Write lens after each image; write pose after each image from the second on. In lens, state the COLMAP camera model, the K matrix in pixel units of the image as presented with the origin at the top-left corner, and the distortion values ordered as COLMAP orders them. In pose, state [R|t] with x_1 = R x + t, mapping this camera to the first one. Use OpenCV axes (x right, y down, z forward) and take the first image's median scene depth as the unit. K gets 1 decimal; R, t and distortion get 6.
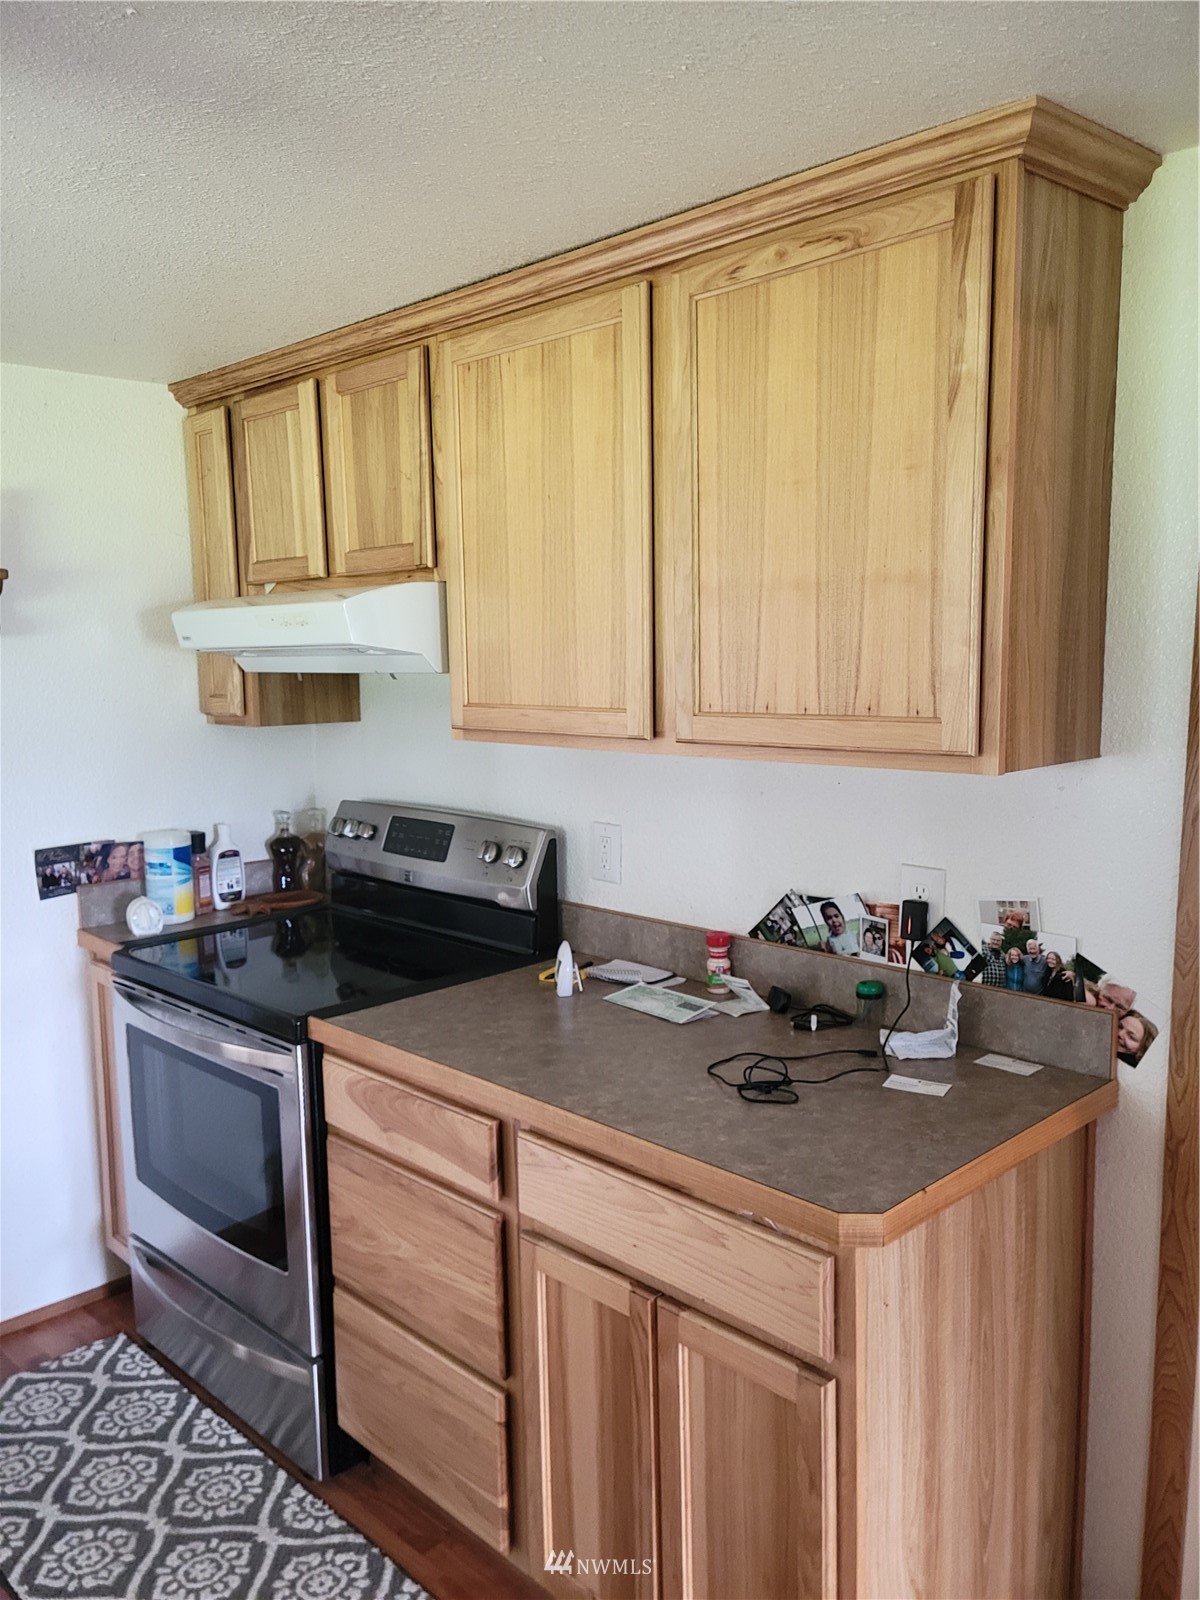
lens RADIAL K [[1177.6, 0, 600.0], [0, 1177.6, 800.0], [0, 0, 1]] dist [0.032580, -0.055175]
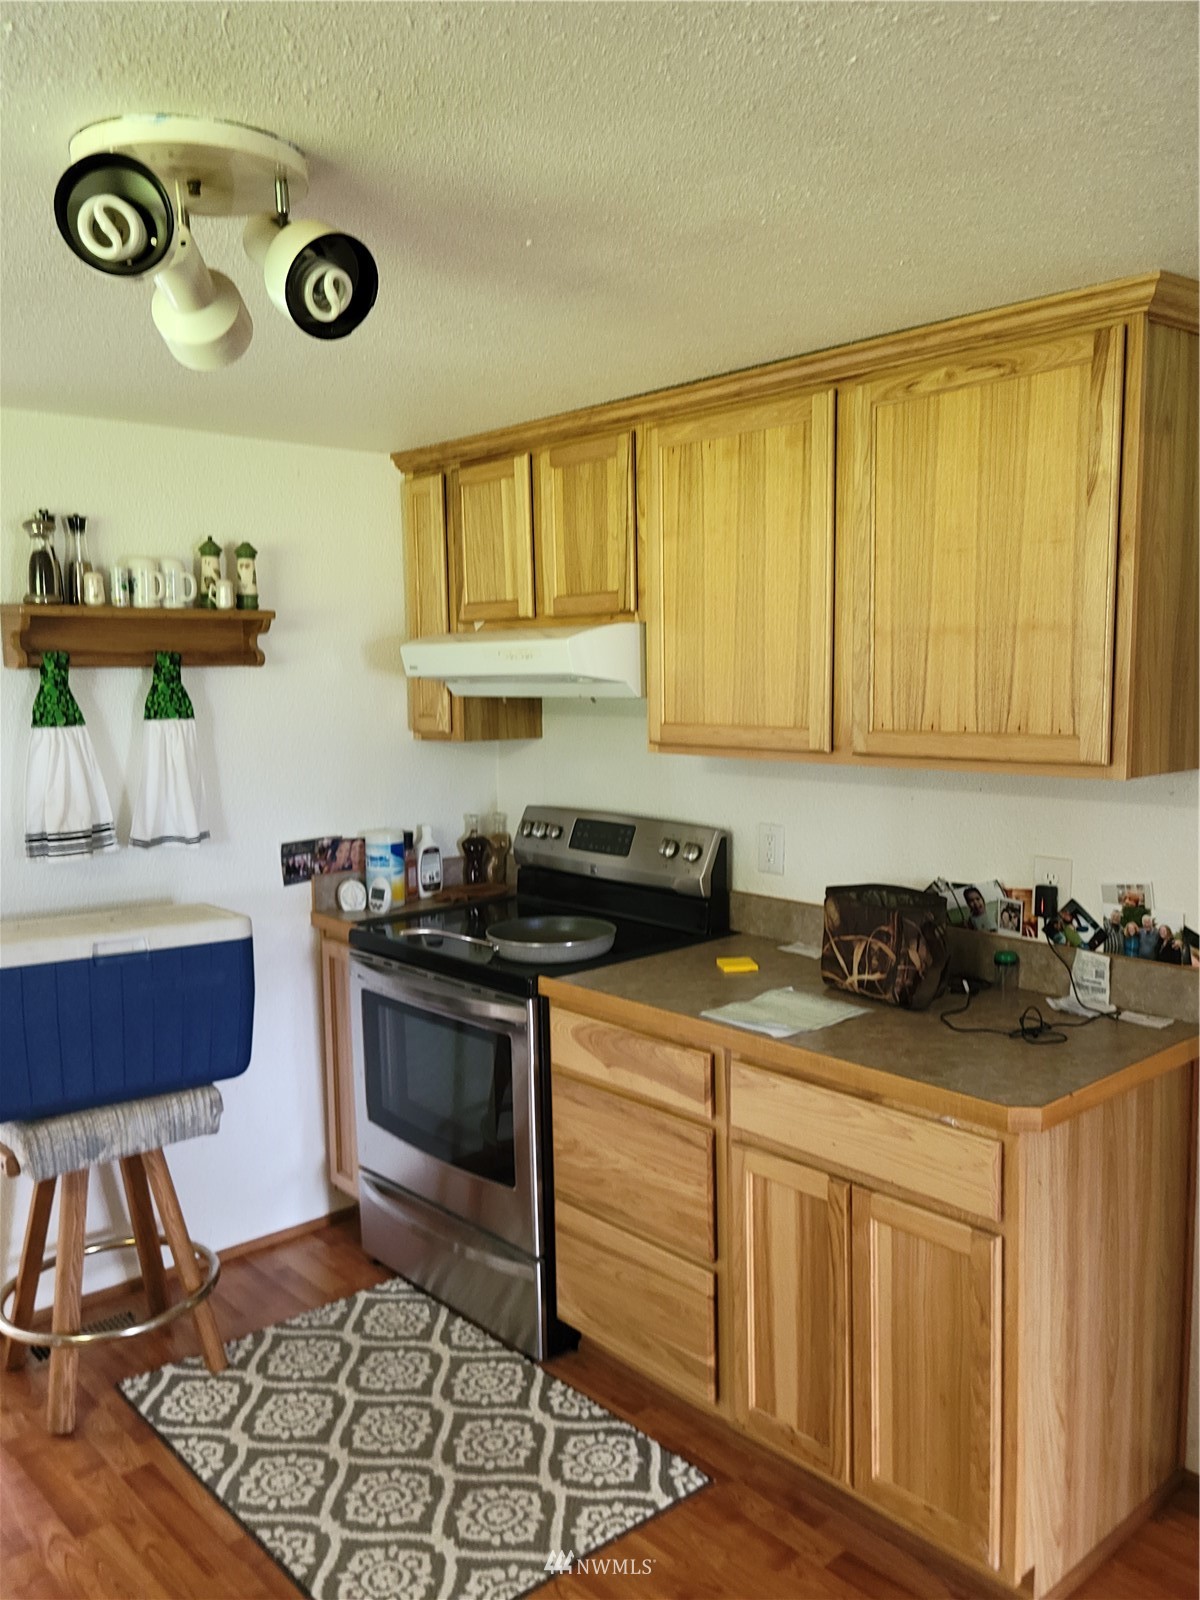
lens RADIAL K [[1177.6, 0, 600.0], [0, 1177.6, 800.0], [0, 0, 1]] dist [0.032580, -0.055175]
pose [[0.998425, 0.007973, -0.055527, -0.132005], [-0.008931, 0.999815, -0.017028, 0.022662], [0.055381, 0.017497, 0.998312, -0.258190]]
